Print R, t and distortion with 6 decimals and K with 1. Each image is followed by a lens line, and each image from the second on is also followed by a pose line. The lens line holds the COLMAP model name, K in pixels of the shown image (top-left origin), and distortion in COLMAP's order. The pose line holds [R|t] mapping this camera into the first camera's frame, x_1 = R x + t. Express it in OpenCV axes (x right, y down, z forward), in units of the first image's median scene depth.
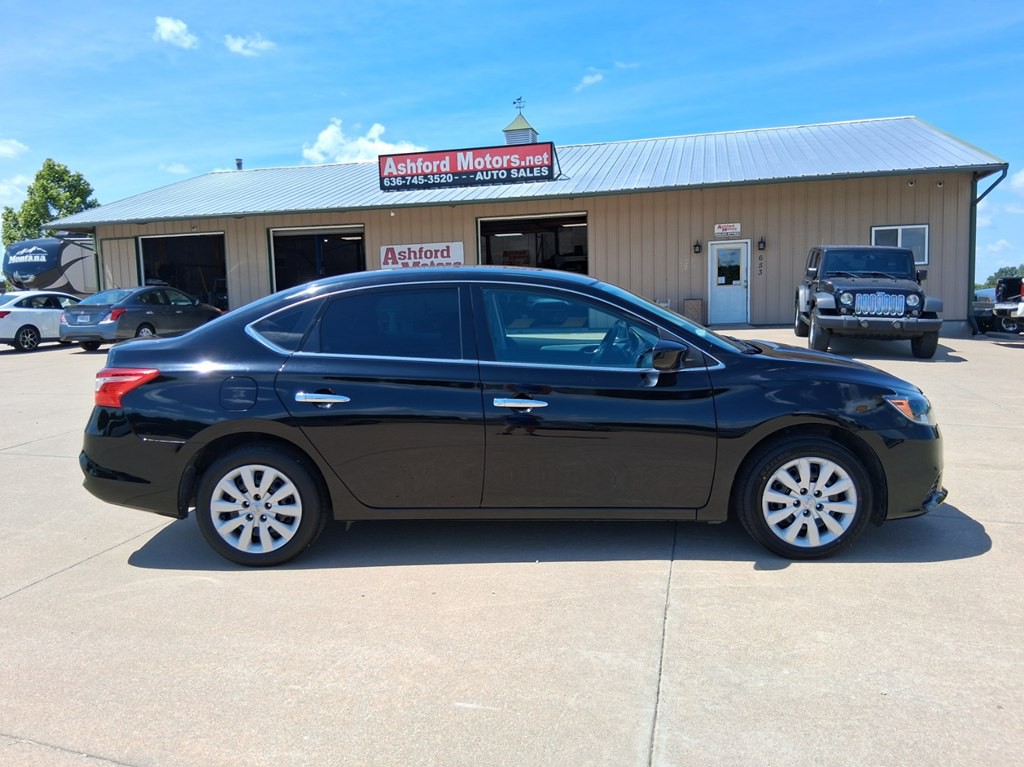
lens RADIAL K [[759.9, 0, 545.4], [0, 759.9, 373.7], [0, 0, 1]] dist [0.004492, -0.061284]
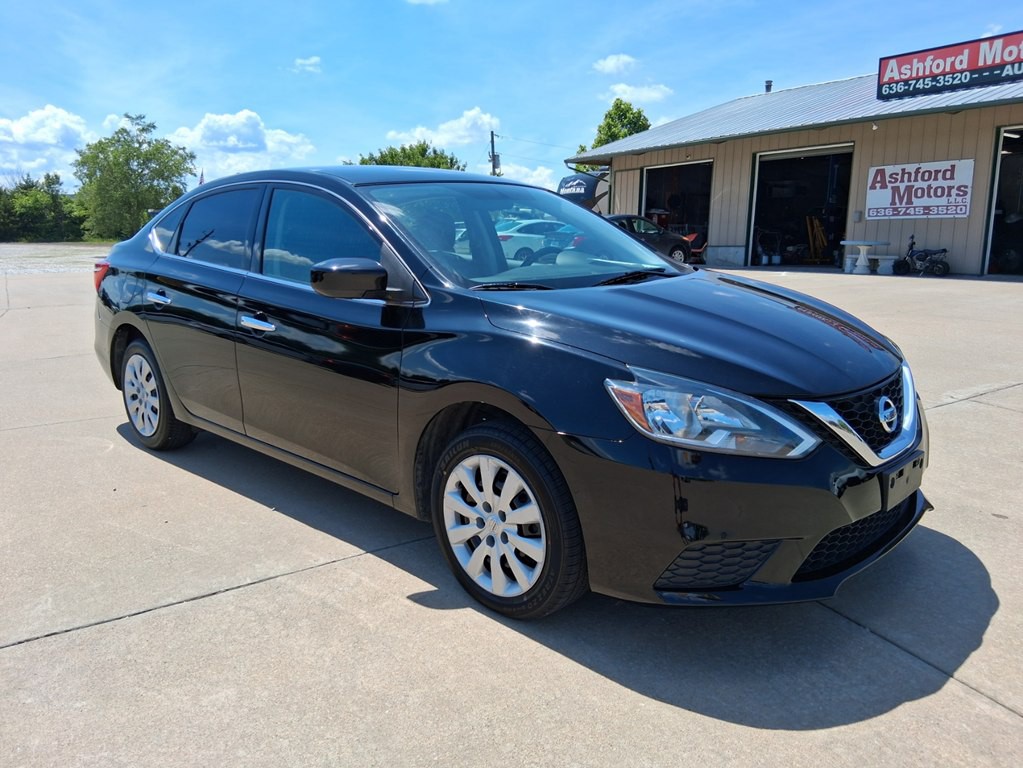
lens RADIAL K [[782.0, 0, 511.5], [0, 782.0, 384.0], [0, 0, 1]] dist [0.003362, -0.040922]
pose [[0.732460, 0.142859, -0.665653, 0.109130], [-0.079818, 0.989013, 0.124428, -0.004384], [0.676115, -0.038007, 0.735815, 0.074472]]
